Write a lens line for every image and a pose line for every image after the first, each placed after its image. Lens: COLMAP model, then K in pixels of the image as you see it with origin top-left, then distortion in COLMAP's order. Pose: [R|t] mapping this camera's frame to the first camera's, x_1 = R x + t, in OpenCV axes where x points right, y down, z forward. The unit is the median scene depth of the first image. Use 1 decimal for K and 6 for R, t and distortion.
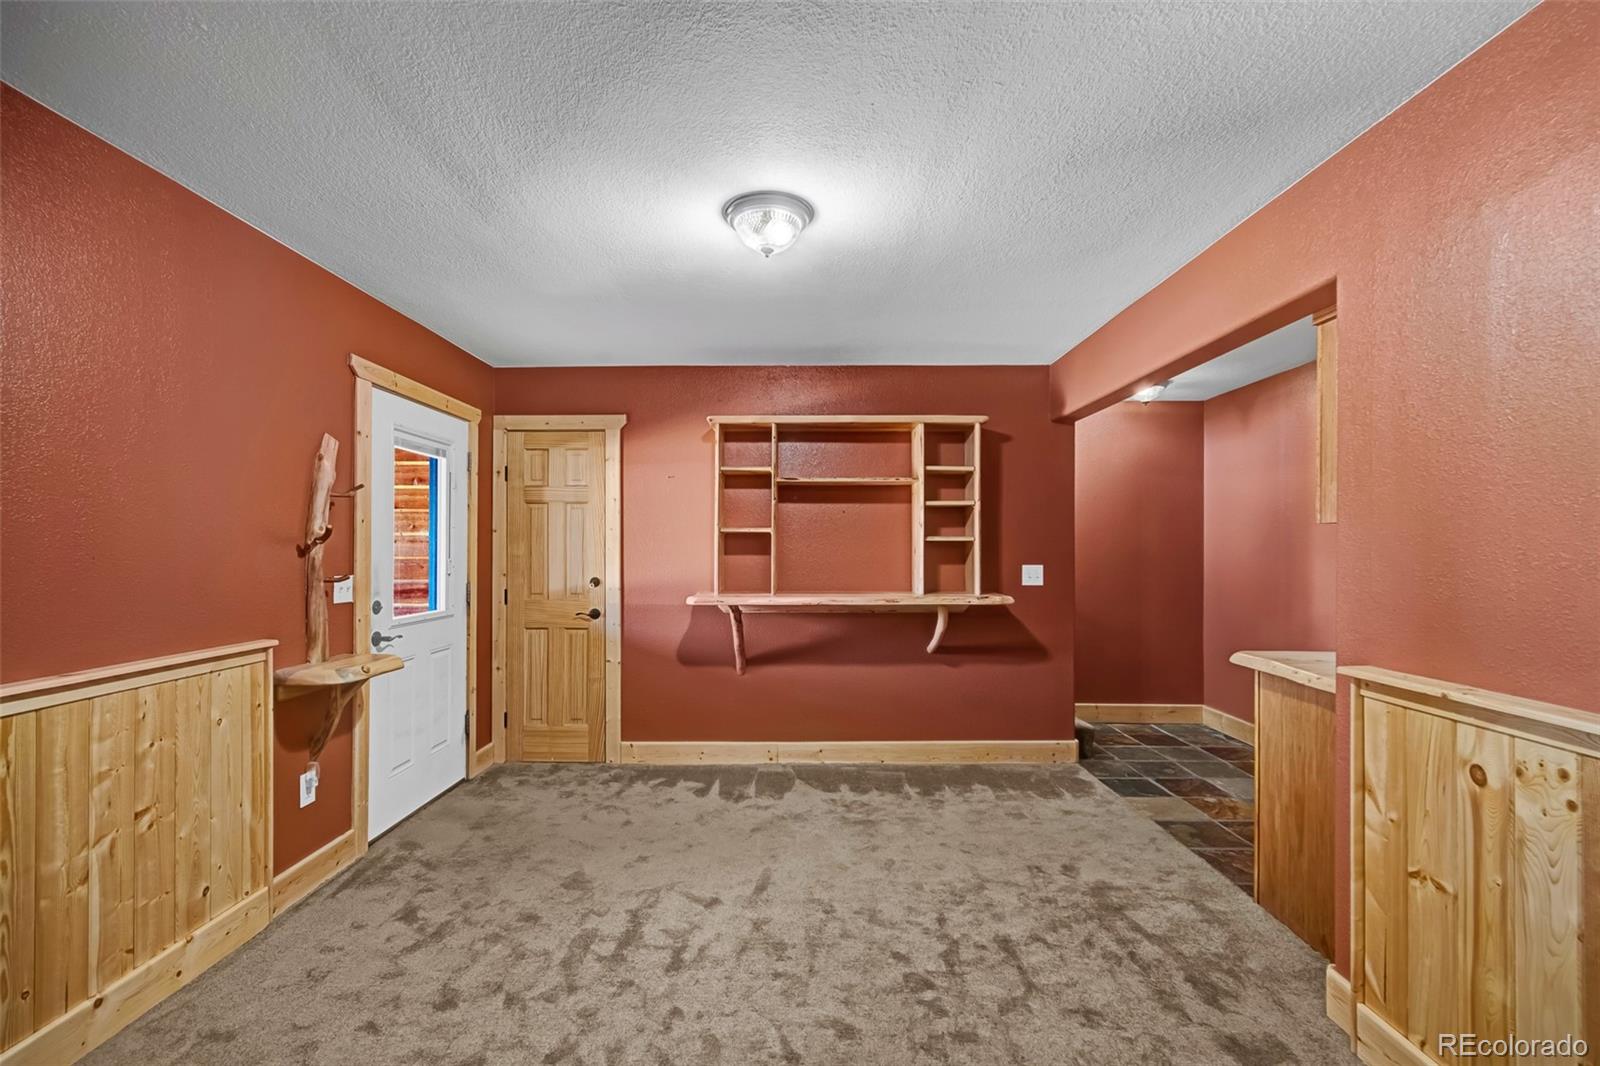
lens RADIAL K [[707.7, 0, 798.6], [0, 707.7, 542.8], [0, 0, 1]] dist [0.003253, 0.001134]
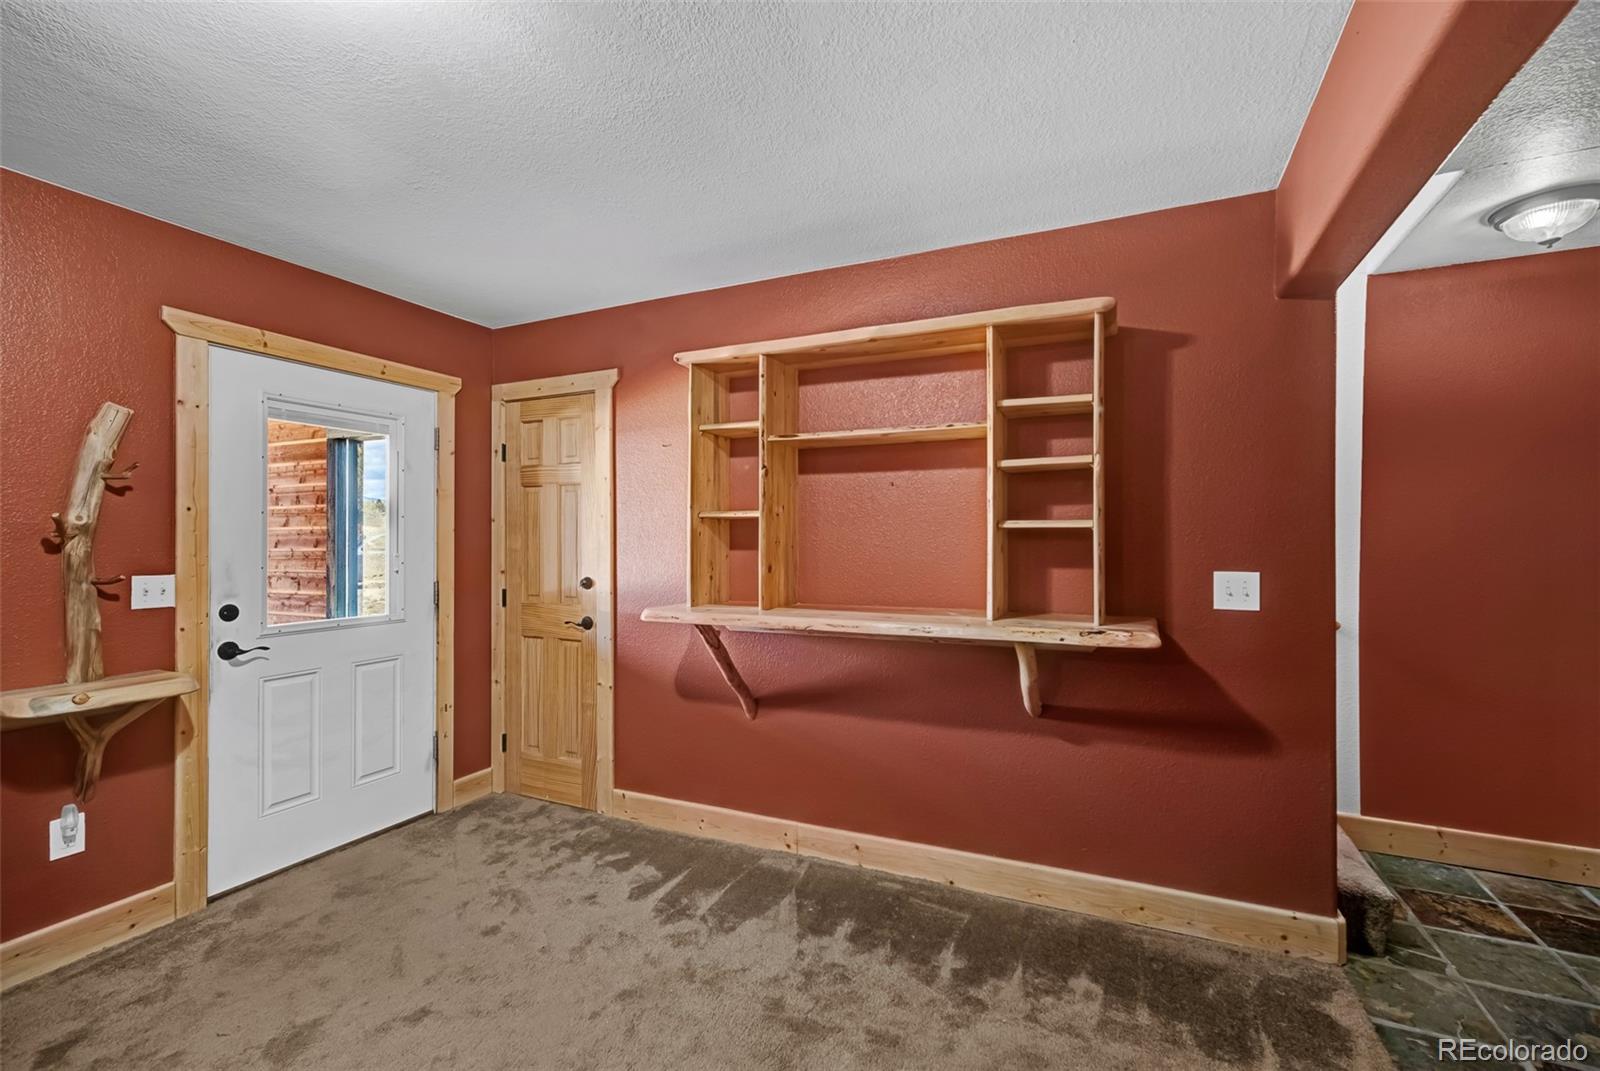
lens RADIAL K [[698.3, 0, 795.3], [0, 698.3, 535.8], [0, 0, 1]] dist [0.006230, 0.000474]
pose [[0.906112, -0.003551, -0.423022, 0.274474], [0.005002, 0.999985, 0.002320, 0.001615], [0.423008, -0.004218, 0.906116, 0.413566]]
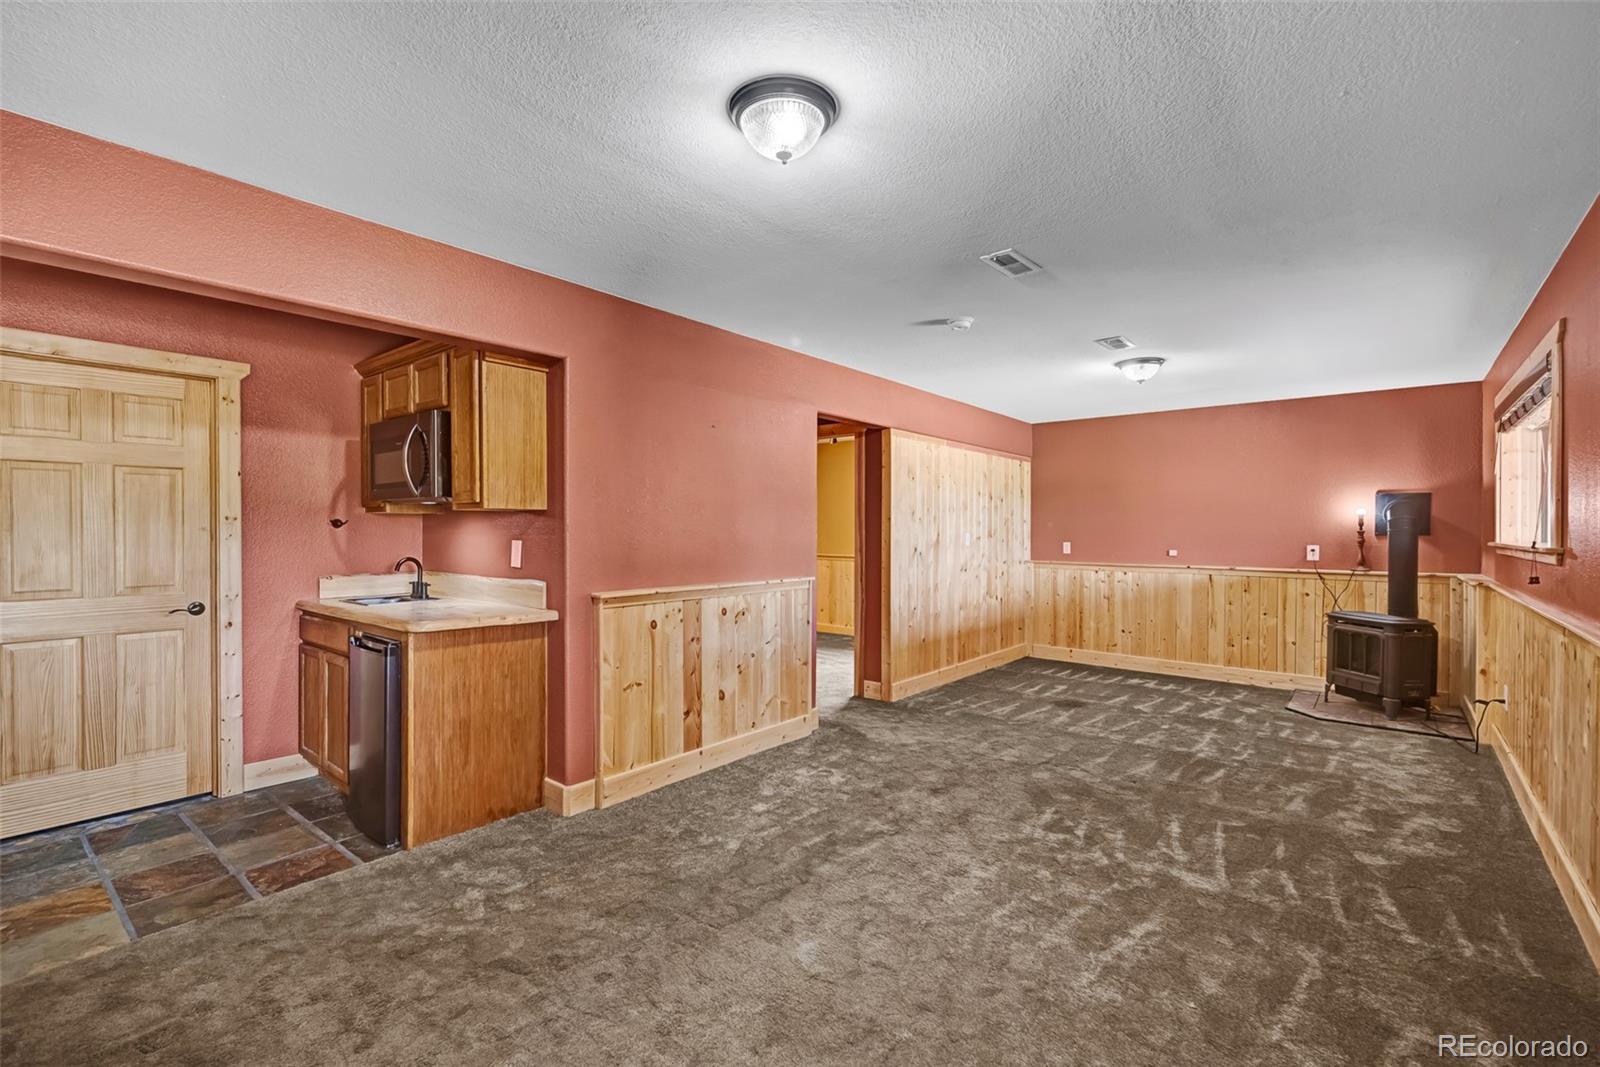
lens RADIAL K [[707.7, 0, 778.5], [0, 707.7, 533.4], [0, 0, 1]] dist [0.003253, 0.001134]
pose [[-0.759420, -0.007798, 0.650554, -0.321116], [-0.006408, 0.999969, 0.004505, 0.005883], [-0.650569, -0.000748, -0.759447, 0.936299]]
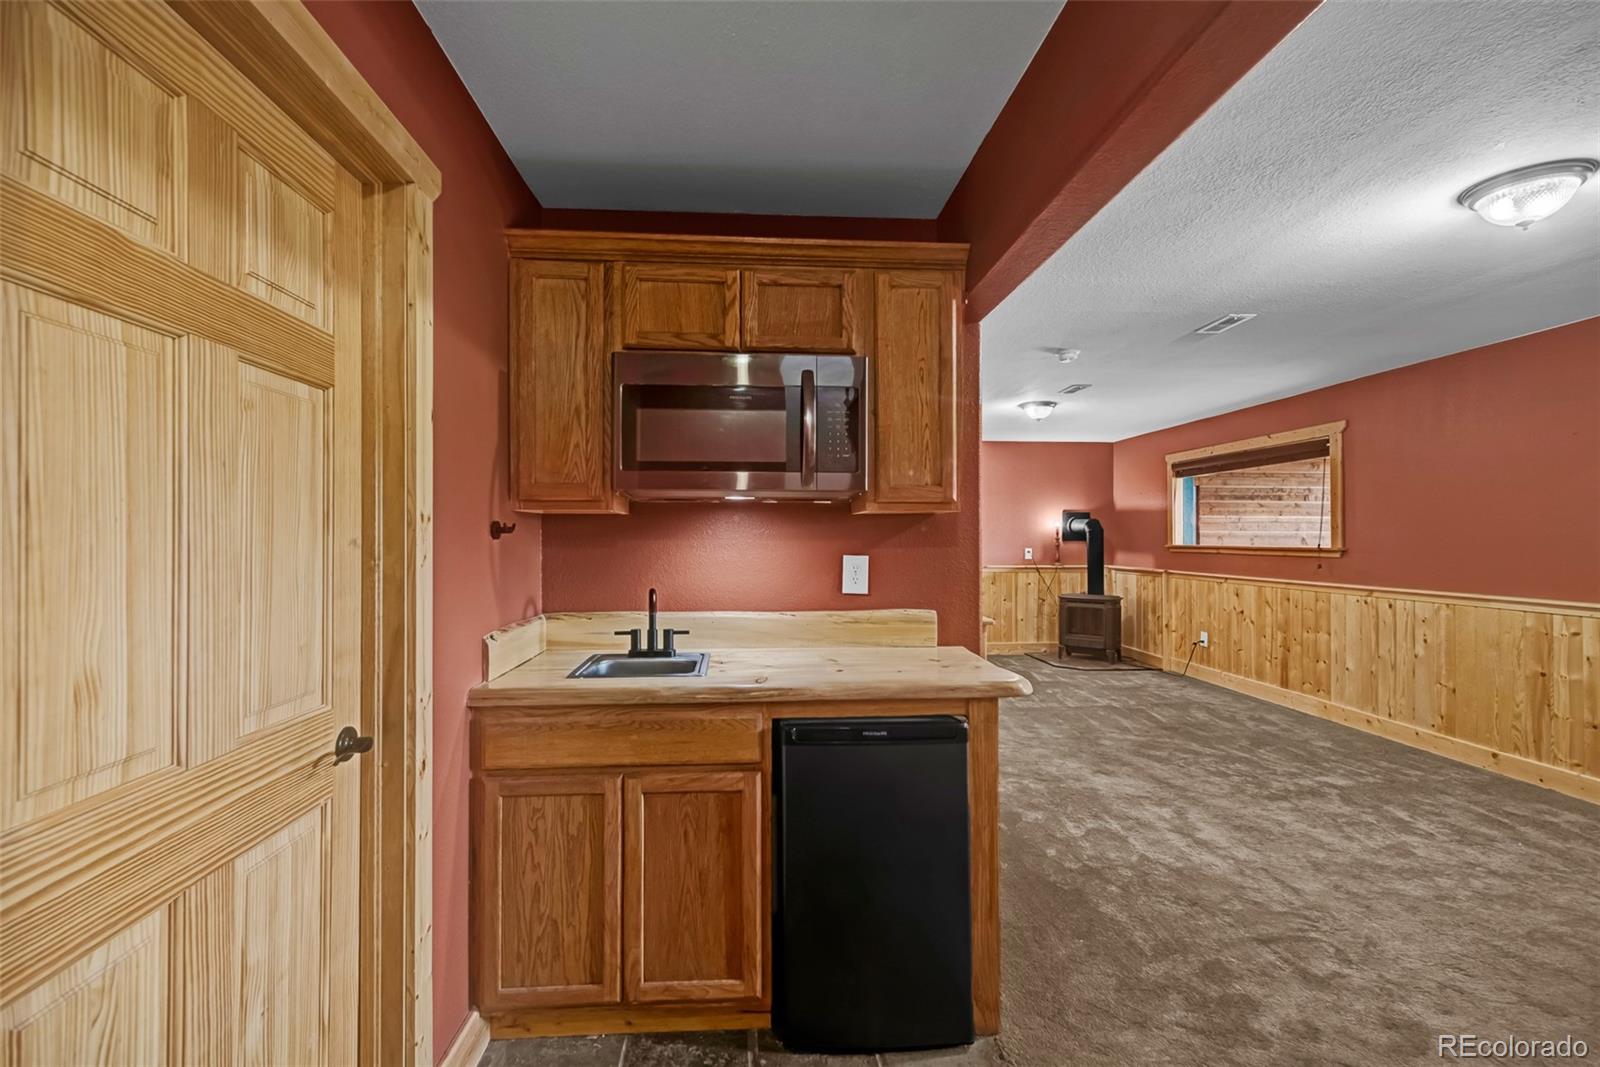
lens RADIAL K [[707.7, 0, 775.1], [0, 707.7, 537.1], [0, 0, 1]] dist [0.003253, 0.001134]
pose [[-0.998668, -0.002493, -0.051542, 0.580064], [-0.002304, 0.999990, -0.003728, 0.006753], [0.051551, -0.003604, -0.998664, 1.094280]]
